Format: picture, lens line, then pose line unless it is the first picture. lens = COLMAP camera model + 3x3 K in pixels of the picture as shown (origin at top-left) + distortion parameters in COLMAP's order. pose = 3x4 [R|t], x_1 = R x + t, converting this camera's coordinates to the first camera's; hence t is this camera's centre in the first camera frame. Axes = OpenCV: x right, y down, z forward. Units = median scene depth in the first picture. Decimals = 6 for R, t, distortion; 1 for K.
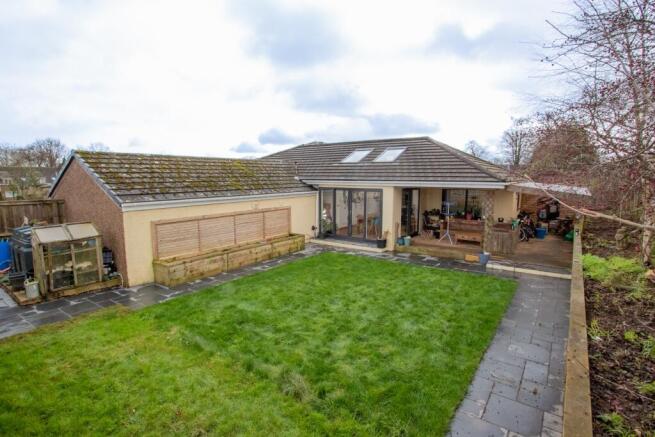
lens RADIAL K [[315.3, 0, 334.6], [0, 315.3, 215.6], [0, 0, 1]] dist [0.000298, 0.000296]
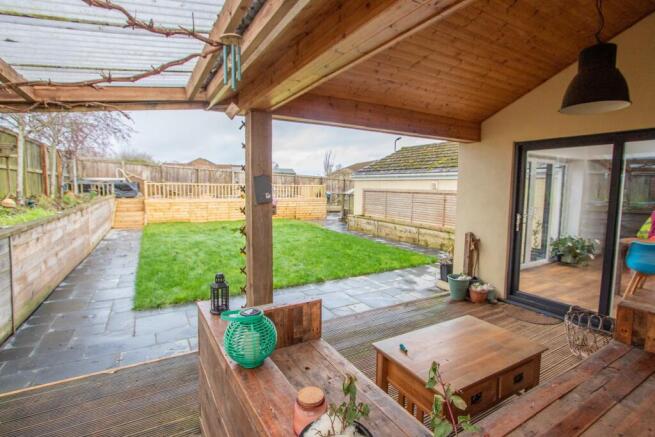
lens RADIAL K [[315.3, 0, 334.6], [0, 315.3, 215.6], [0, 0, 1]] dist [0.000298, 0.000296]
pose [[-0.378549, 0.082883, -0.921863, 0.727996], [-0.122087, 0.982809, 0.138495, -0.039112], [0.917494, 0.164975, -0.361923, 1.156571]]
